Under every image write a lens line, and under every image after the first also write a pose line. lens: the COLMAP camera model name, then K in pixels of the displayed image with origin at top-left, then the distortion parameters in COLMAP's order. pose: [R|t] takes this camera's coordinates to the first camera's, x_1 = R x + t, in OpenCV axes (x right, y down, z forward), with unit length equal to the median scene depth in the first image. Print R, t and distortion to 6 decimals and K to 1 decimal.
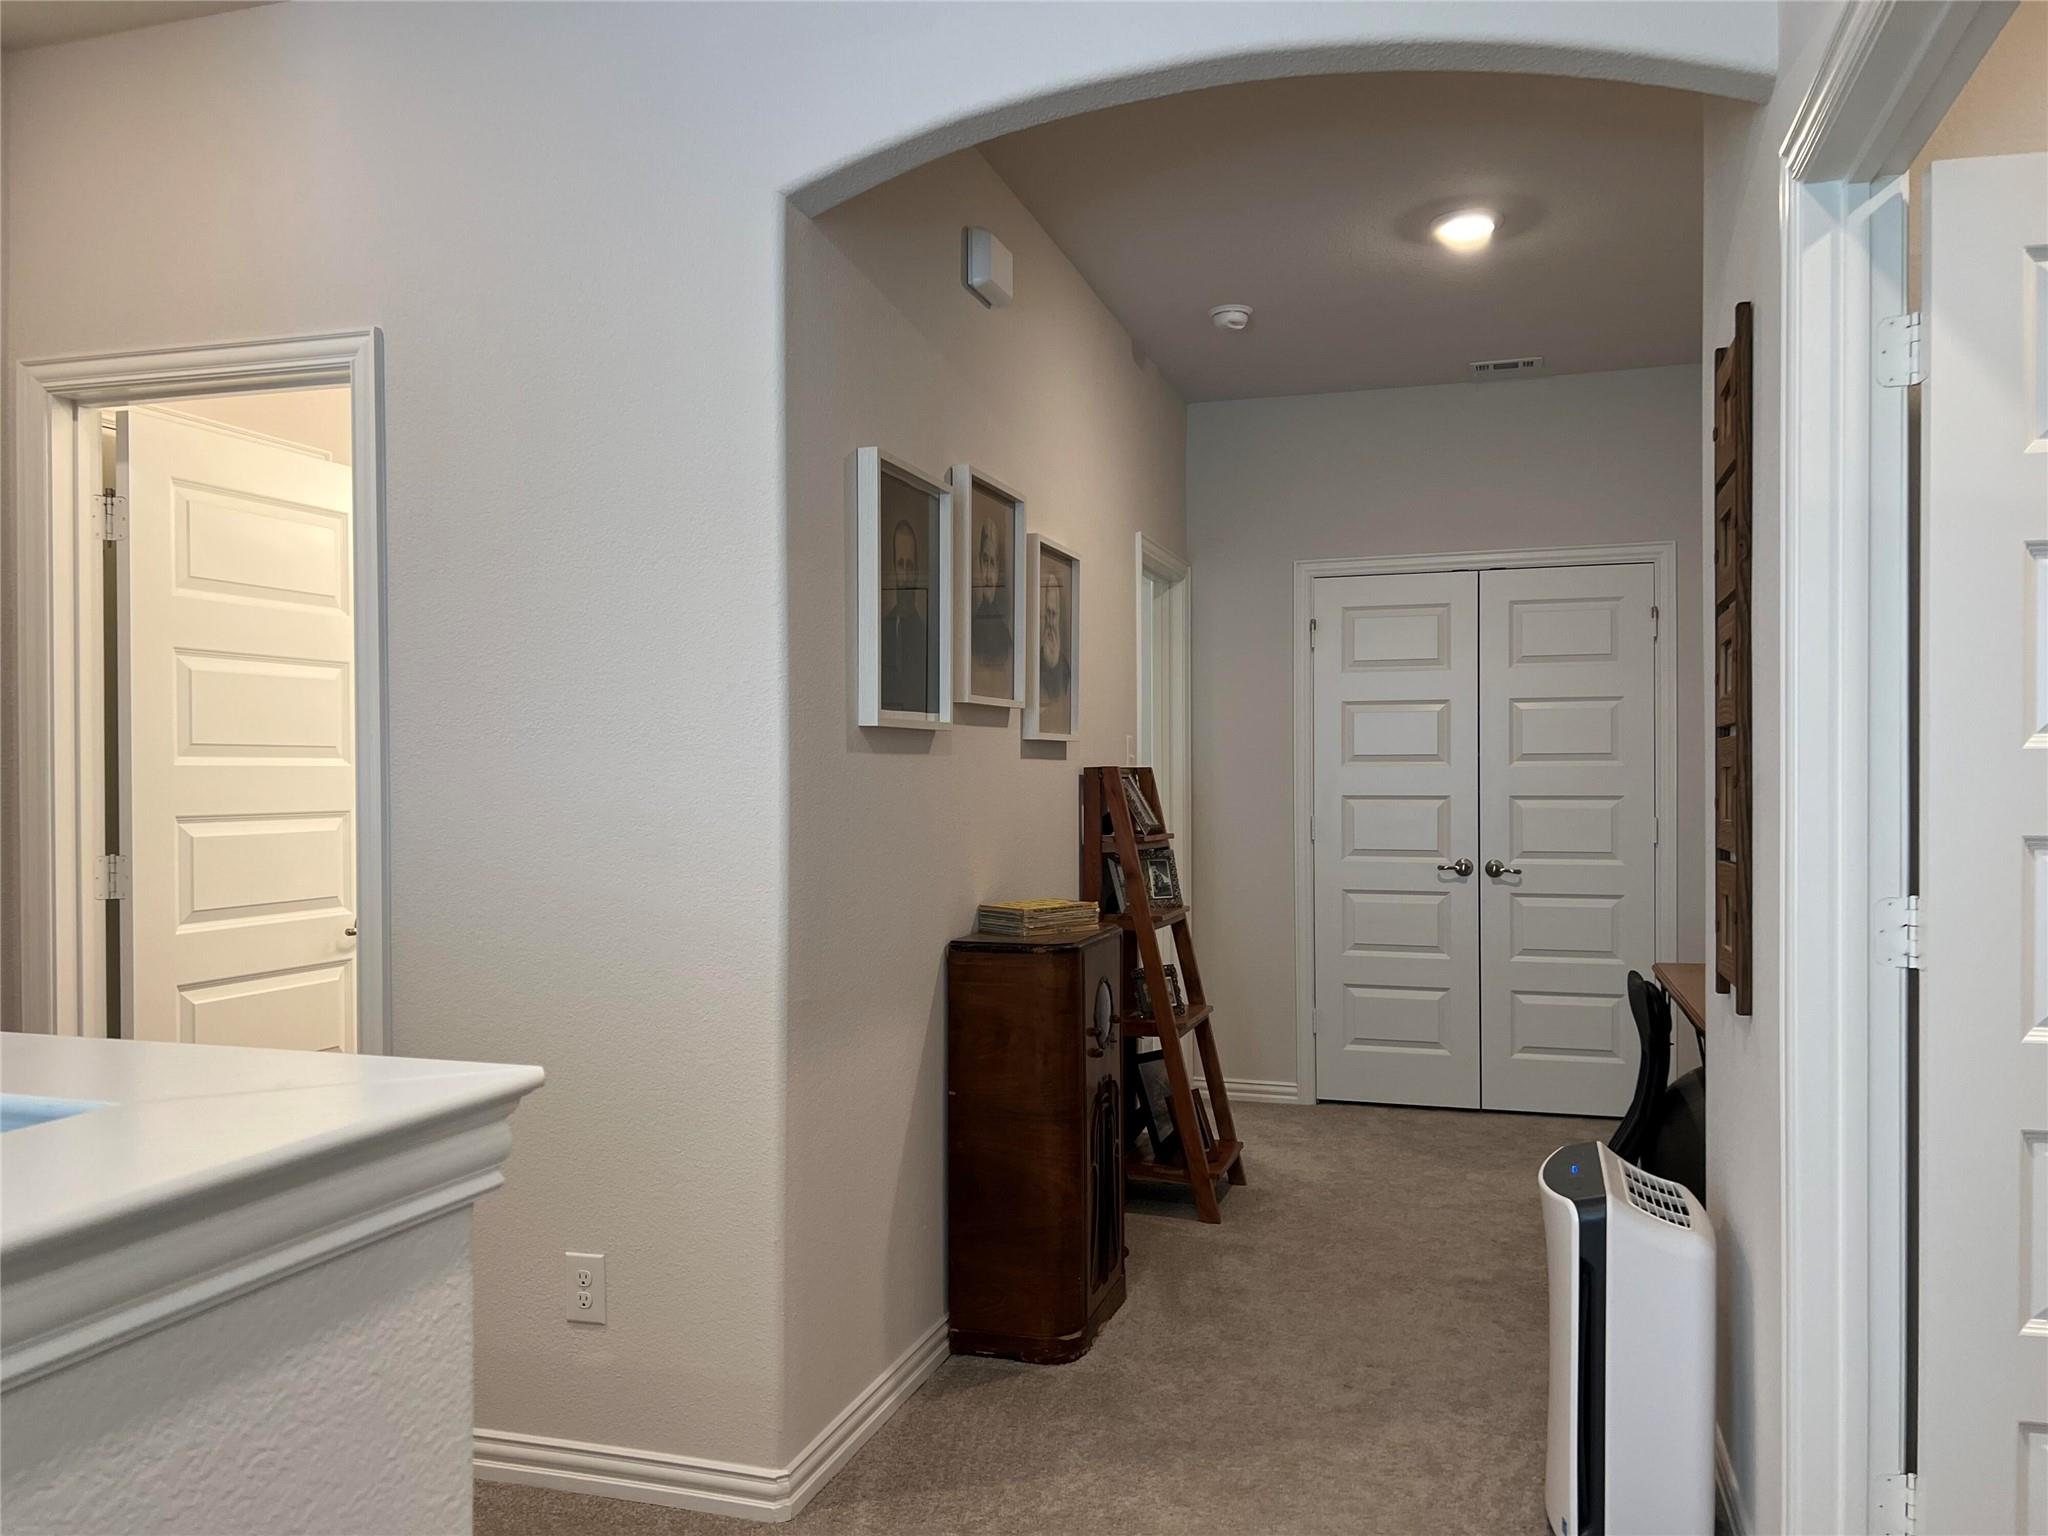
lens RADIAL K [[1555.0, 0, 1013.9], [0, 1555.0, 773.8], [0, 0, 1]] dist [0.014356, -0.006952]
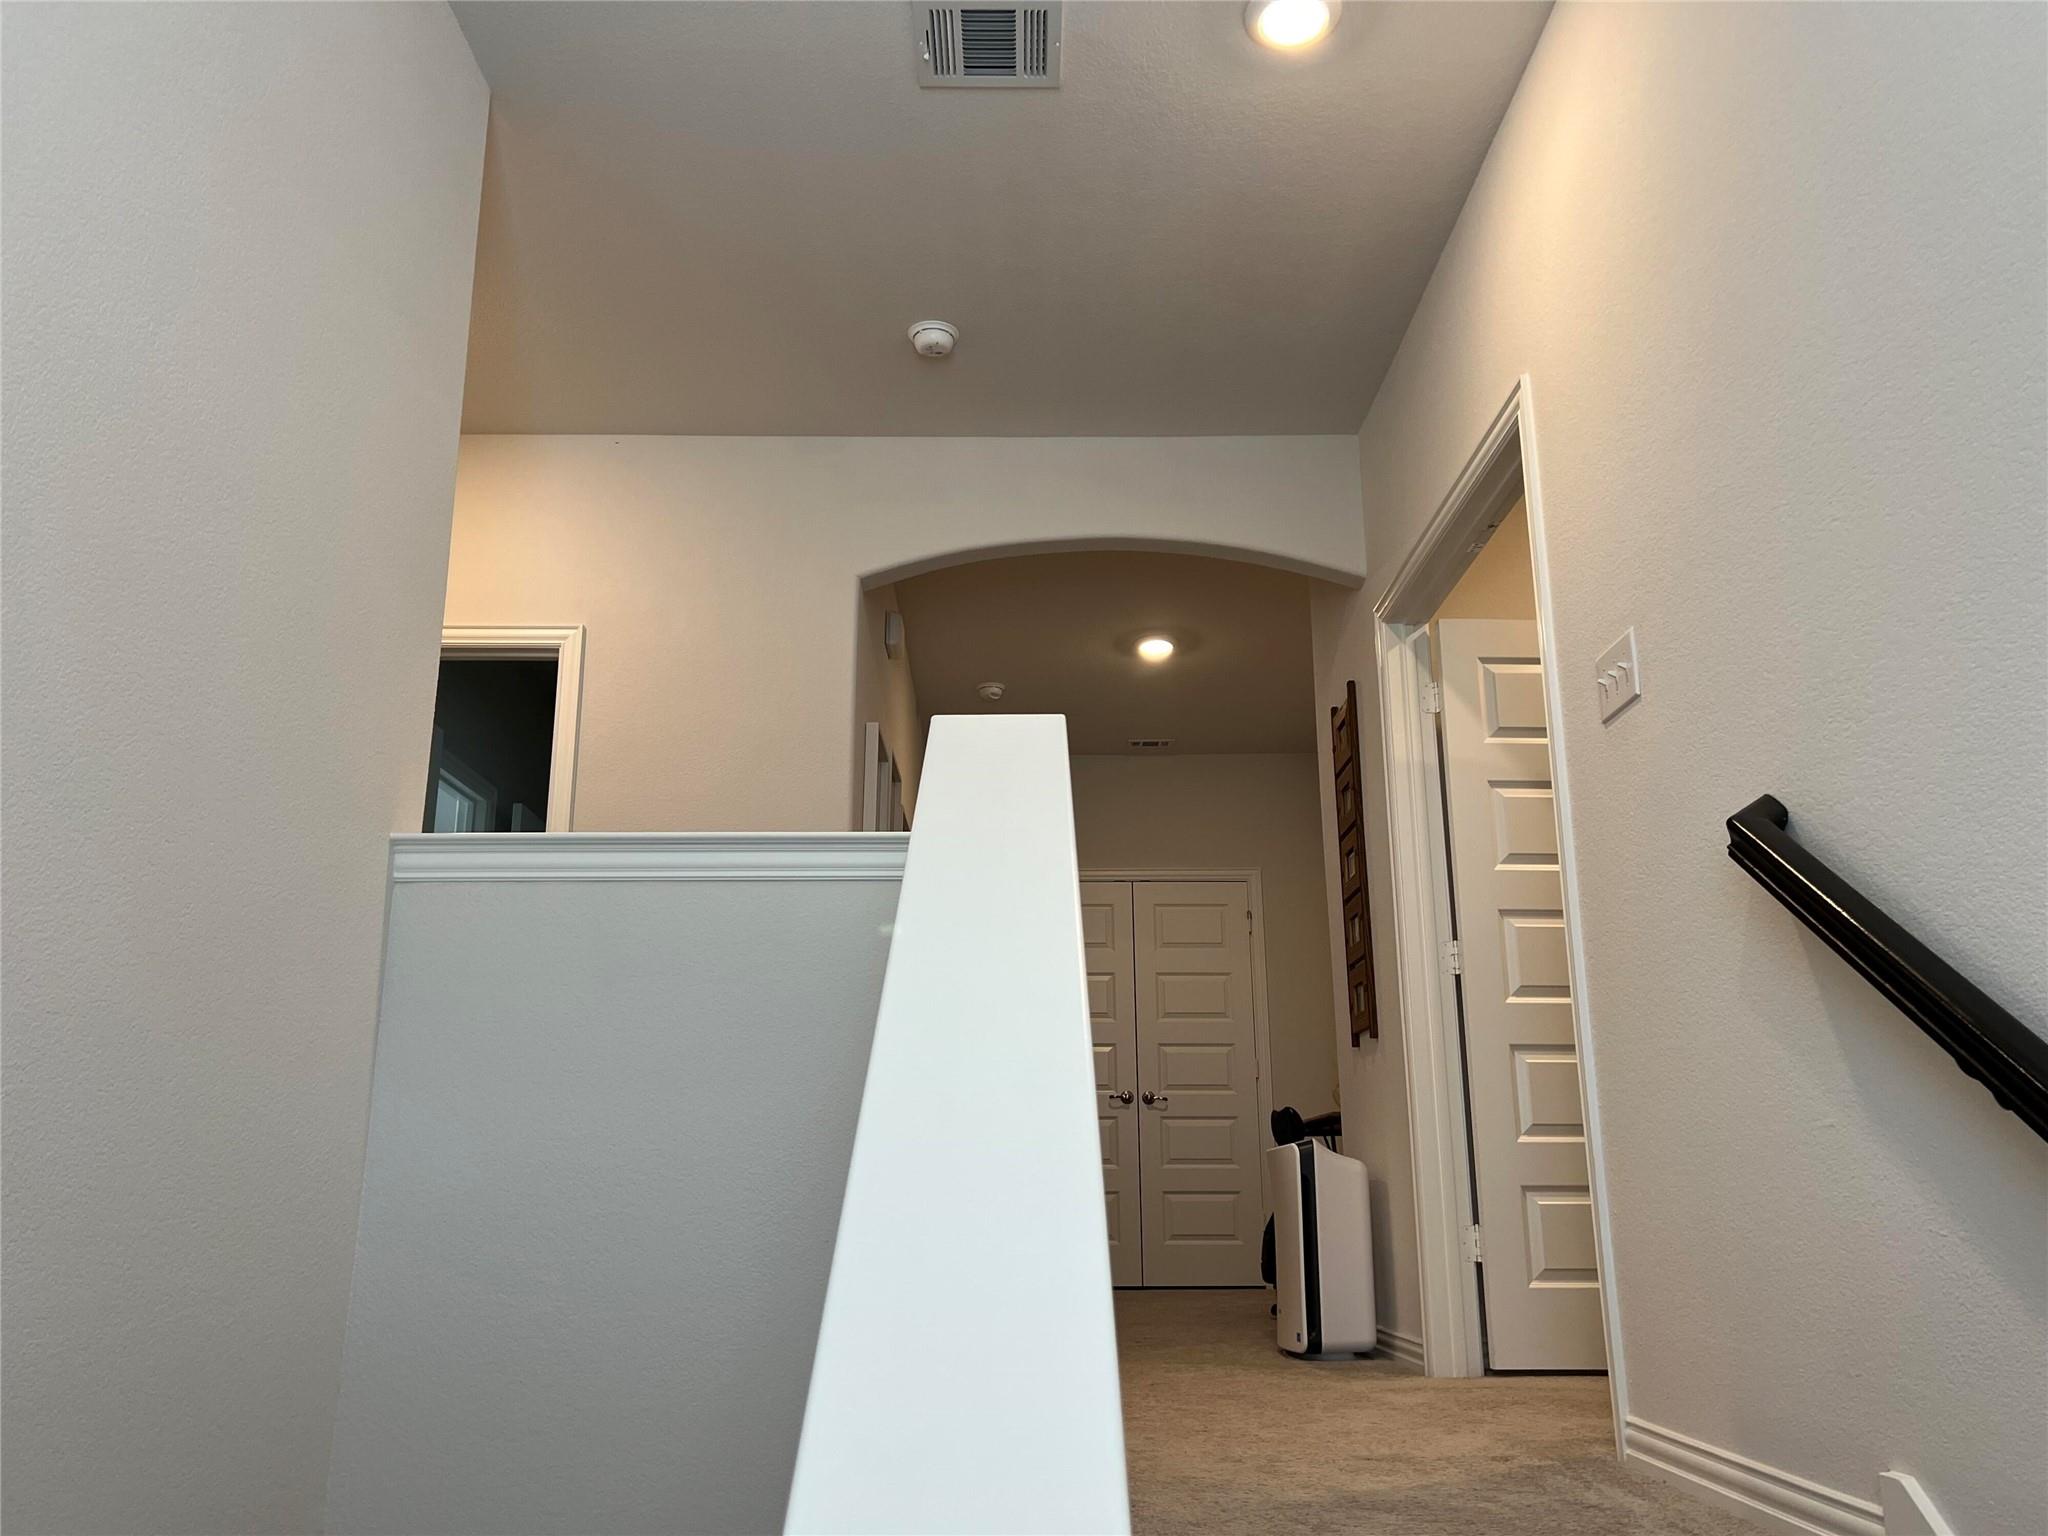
lens RADIAL K [[1529.3, 0, 1020.2], [0, 1529.3, 773.9], [0, 0, 1]] dist [0.094334, -0.149333]
pose [[0.954453, 0.076186, 0.288470, -0.498375], [0.001651, 0.965486, -0.260451, 0.326613], [-0.298356, 0.249065, 0.921385, -0.663908]]
